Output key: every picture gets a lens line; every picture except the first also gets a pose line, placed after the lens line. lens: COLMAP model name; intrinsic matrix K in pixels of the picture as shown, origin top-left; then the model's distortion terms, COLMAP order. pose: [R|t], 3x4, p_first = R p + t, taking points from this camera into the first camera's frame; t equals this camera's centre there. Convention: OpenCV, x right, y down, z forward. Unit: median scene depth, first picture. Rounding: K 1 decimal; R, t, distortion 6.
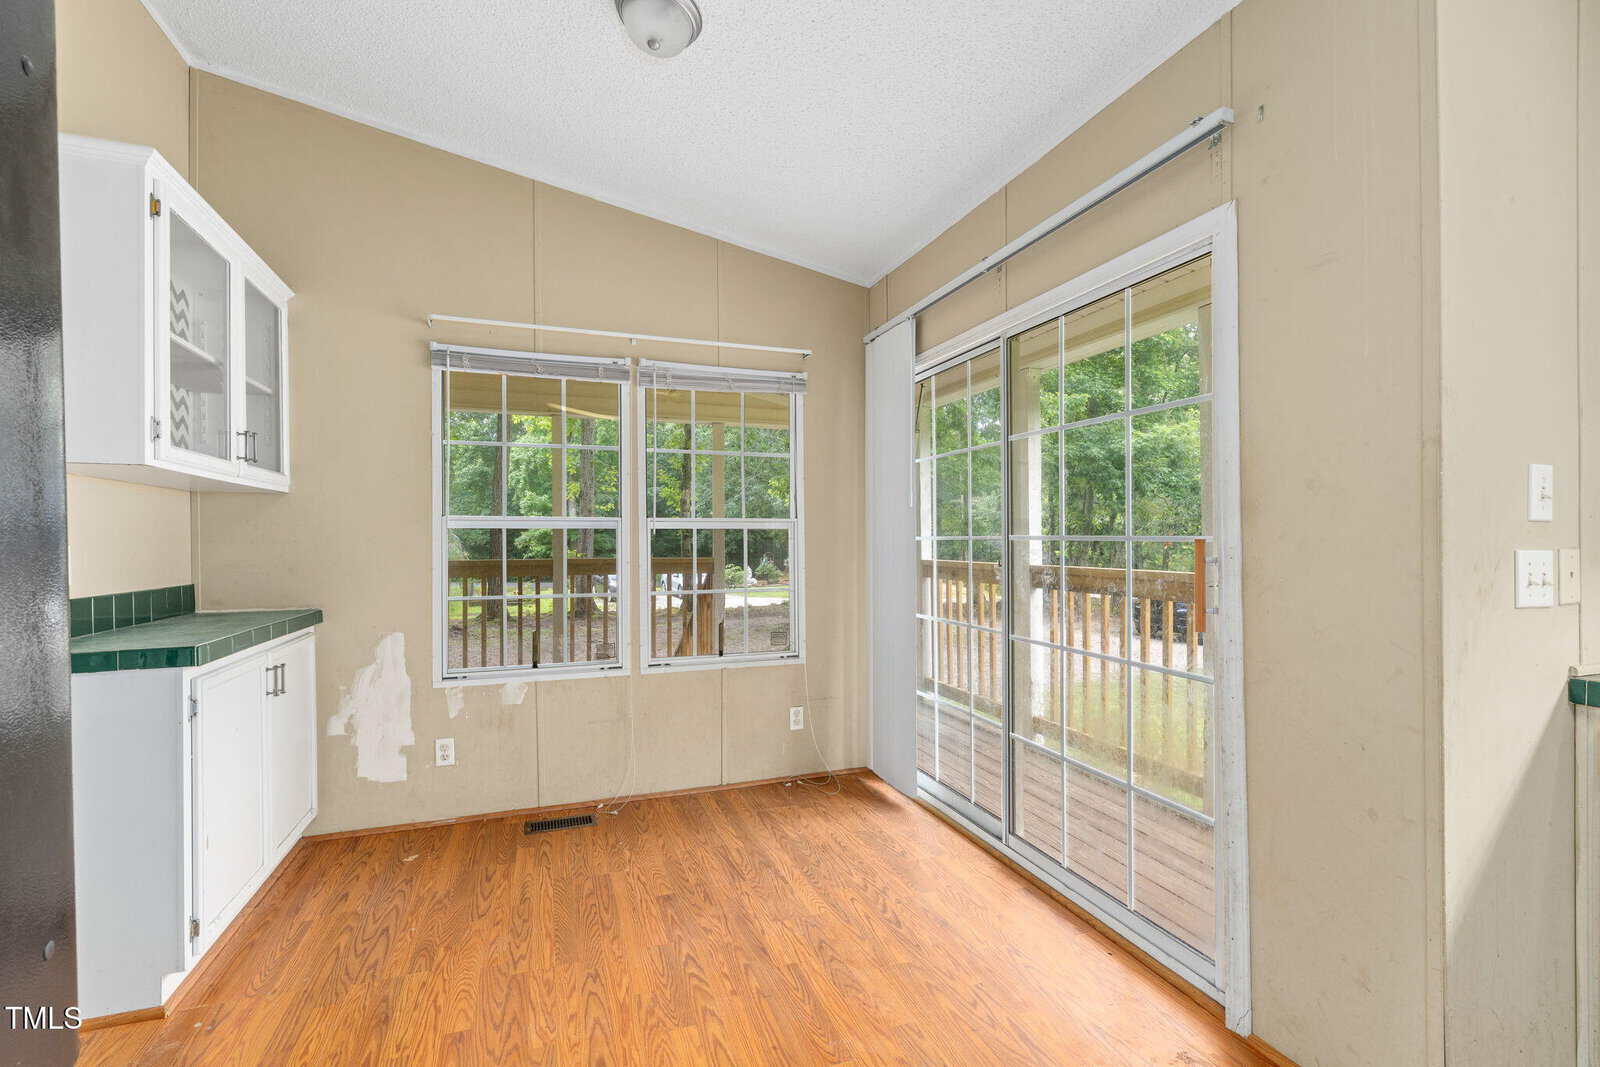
lens RADIAL K [[710.0, 0, 810.7], [0, 710.0, 541.0], [0, 0, 1]] dist [-0.004167, 0.000064]
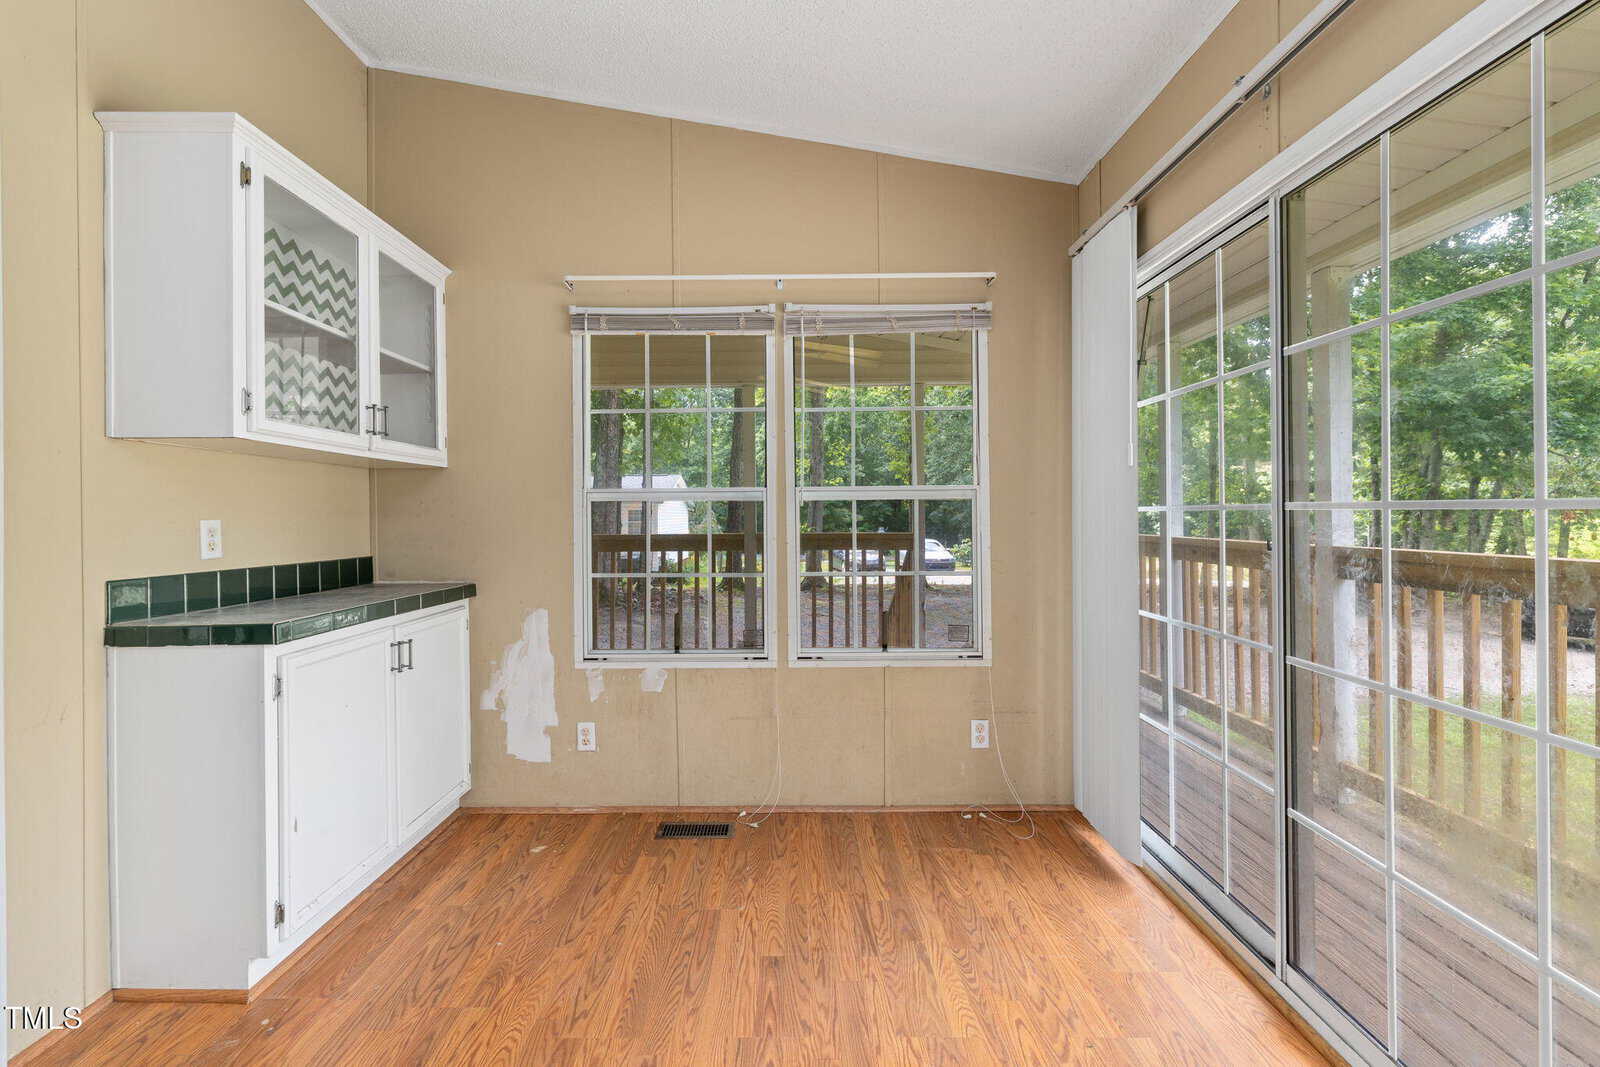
lens RADIAL K [[705.6, 0, 789.2], [0, 705.6, 517.4], [0, 0, 1]] dist [-0.000376, 0.000206]
pose [[0.933206, -0.002692, -0.359333, 0.082568], [0.003722, 0.999991, 0.002176, 0.002770], [0.359324, -0.003368, 0.933207, 0.223495]]
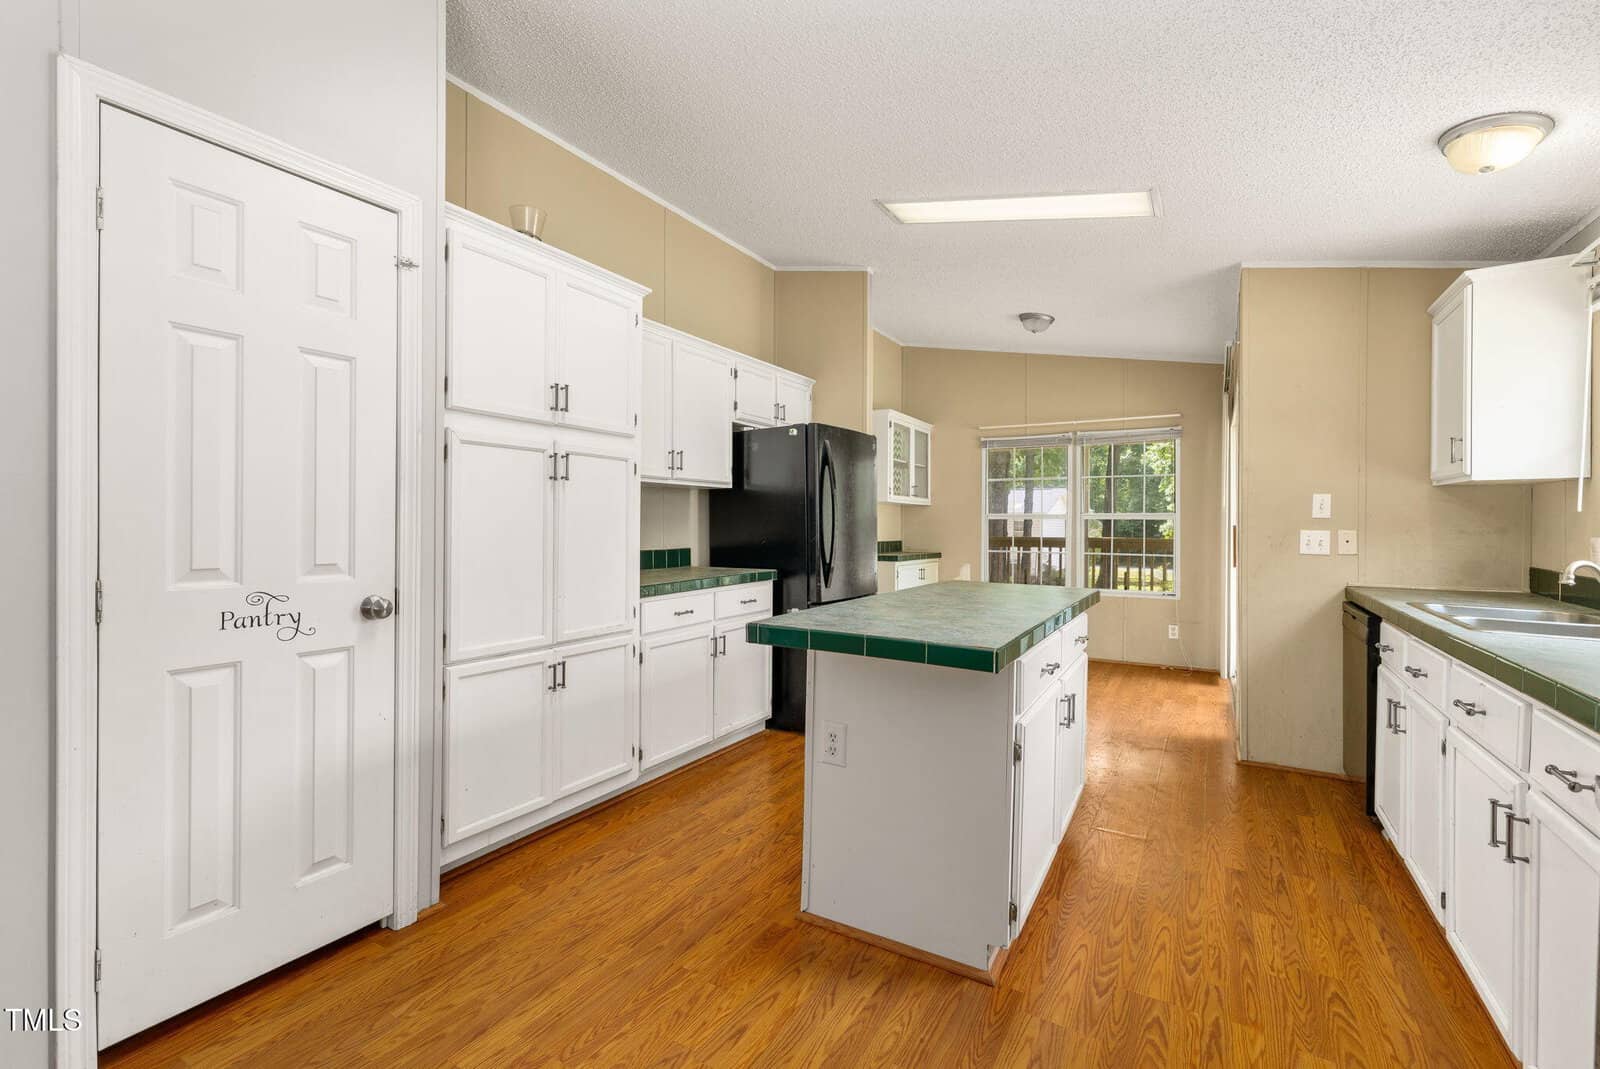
lens RADIAL K [[705.6, 0, 789.2], [0, 705.6, 518.4], [0, 0, 1]] dist [-0.000376, 0.000206]
pose [[0.620924, -0.000712, -0.783870, 0.884985], [-0.009959, 0.999912, -0.008797, 0.004938], [0.783807, 0.013269, 0.620862, -0.916256]]
